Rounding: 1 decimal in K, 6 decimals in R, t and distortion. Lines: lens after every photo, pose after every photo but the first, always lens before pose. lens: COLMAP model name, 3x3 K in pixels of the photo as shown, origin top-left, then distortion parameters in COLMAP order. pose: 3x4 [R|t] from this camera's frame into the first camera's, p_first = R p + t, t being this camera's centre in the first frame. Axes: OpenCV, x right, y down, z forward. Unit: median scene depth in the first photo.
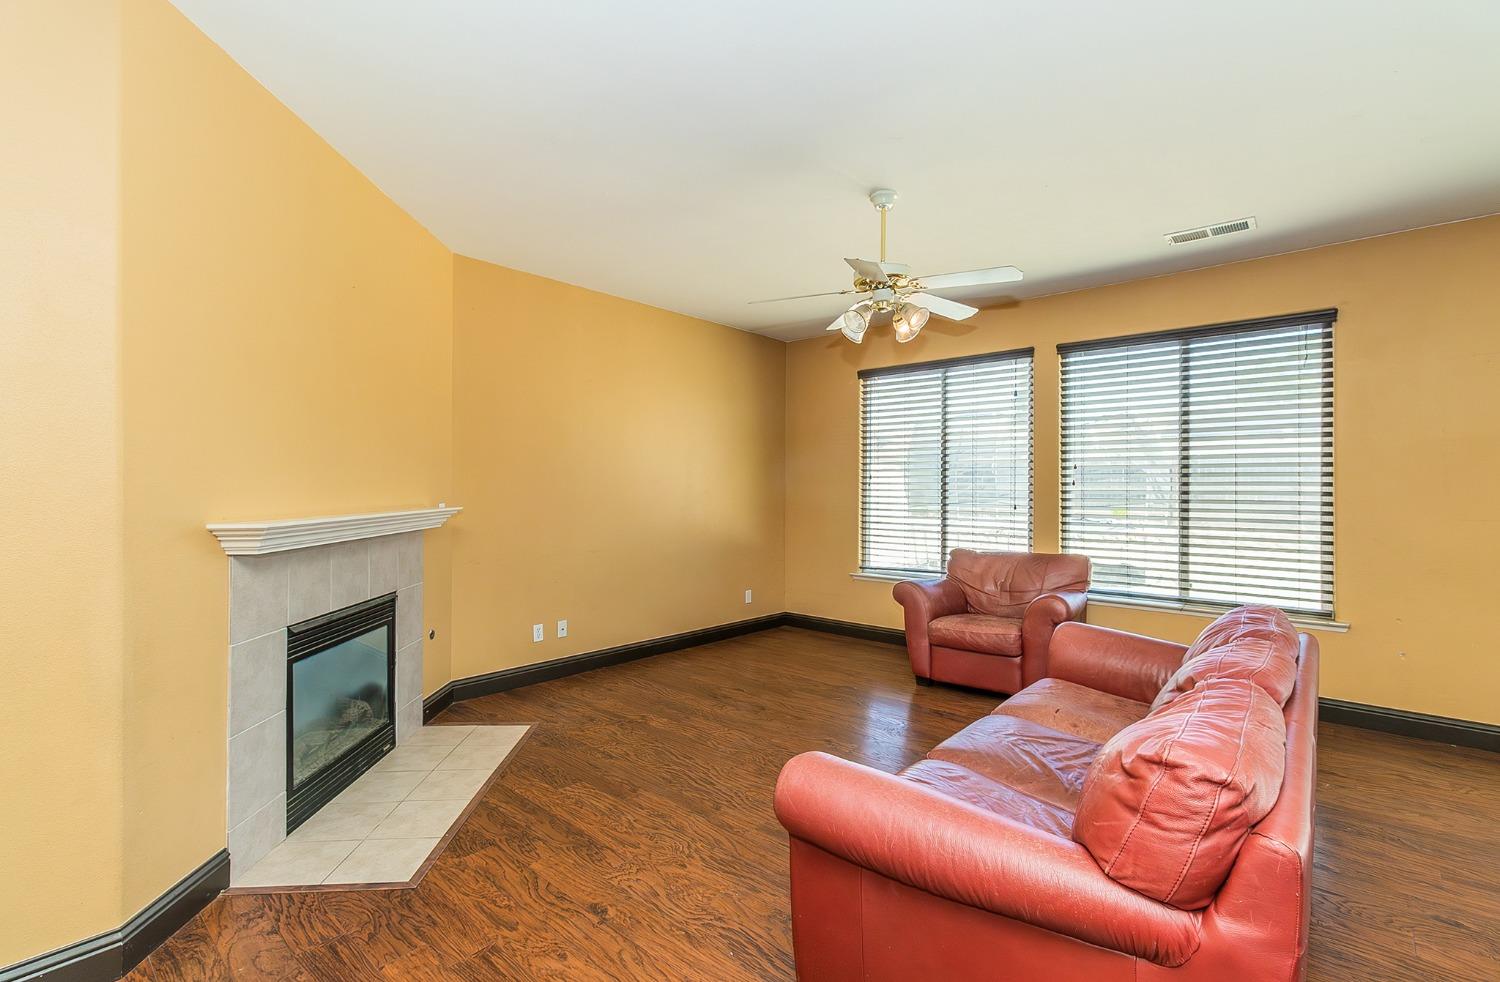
lens RADIAL K [[670.2, 0, 757.8], [0, 670.2, 472.2], [0, 0, 1]] dist [-0.001254, 0.000289]
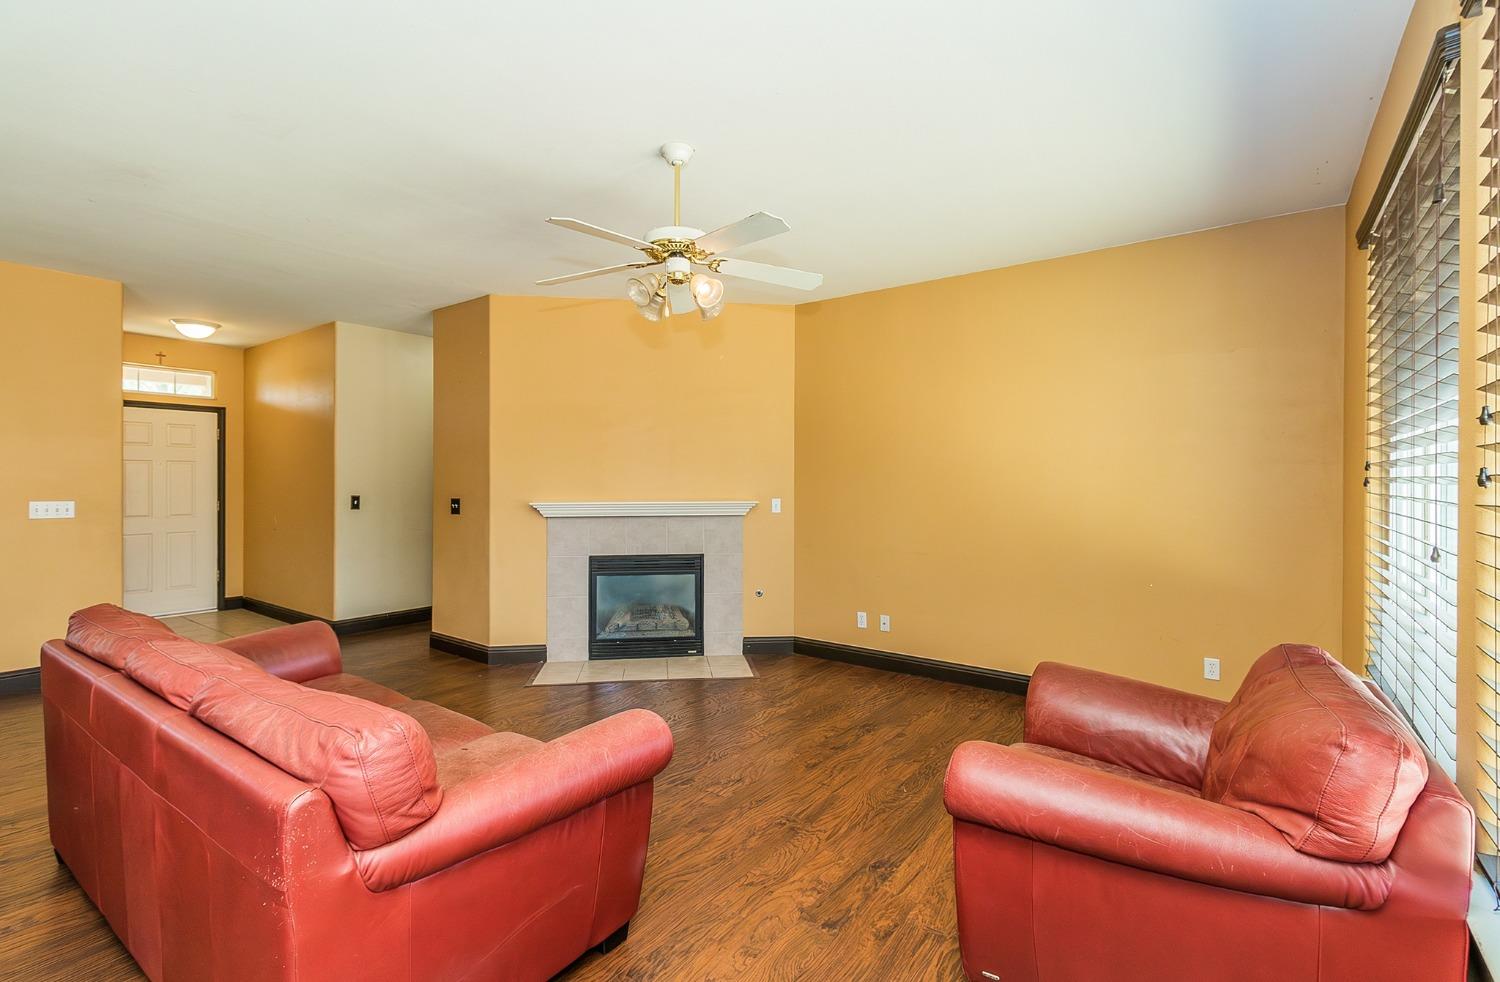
lens RADIAL K [[683.9, 0, 749.2], [0, 683.9, 484.4], [0, 0, 1]] dist [-0.002833, -0.000372]
pose [[0.081150, 0.006904, -0.996678, 1.326845], [0.024115, 0.999670, 0.008888, 0.008943], [0.996410, -0.024756, 0.080957, 1.270667]]
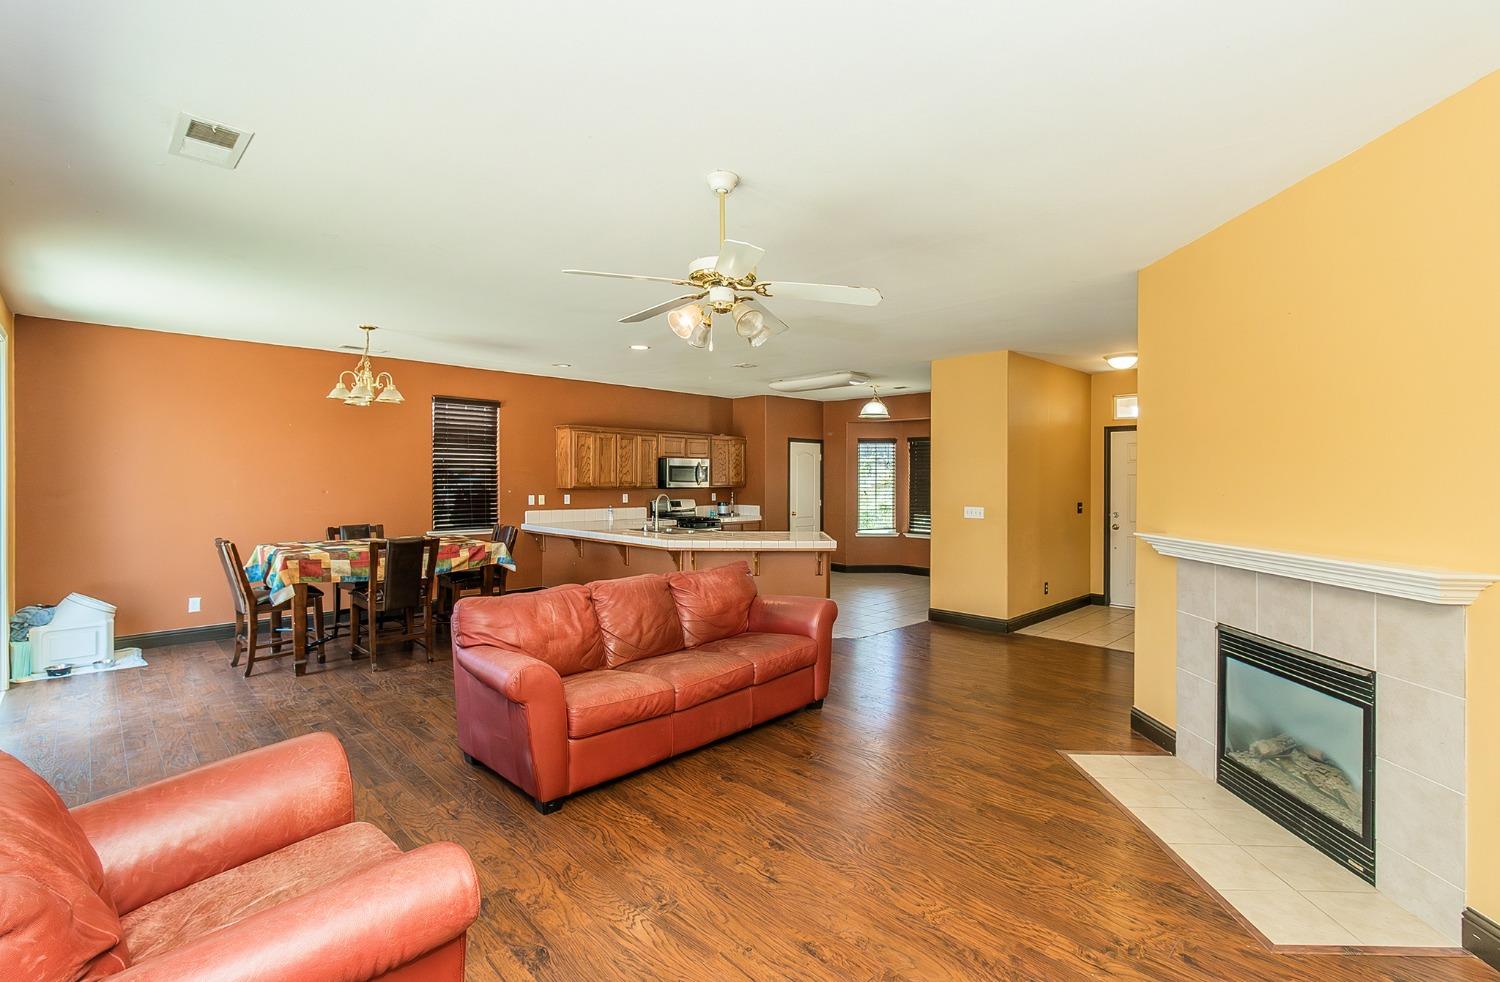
lens RADIAL K [[683.9, 0, 749.2], [0, 683.9, 484.4], [0, 0, 1]] dist [-0.002833, -0.000372]
pose [[-0.996217, -0.003814, 0.086813, 0.090388], [-0.005398, 0.999823, -0.018018, -0.009814], [-0.086729, -0.018418, -0.996062, 2.320157]]
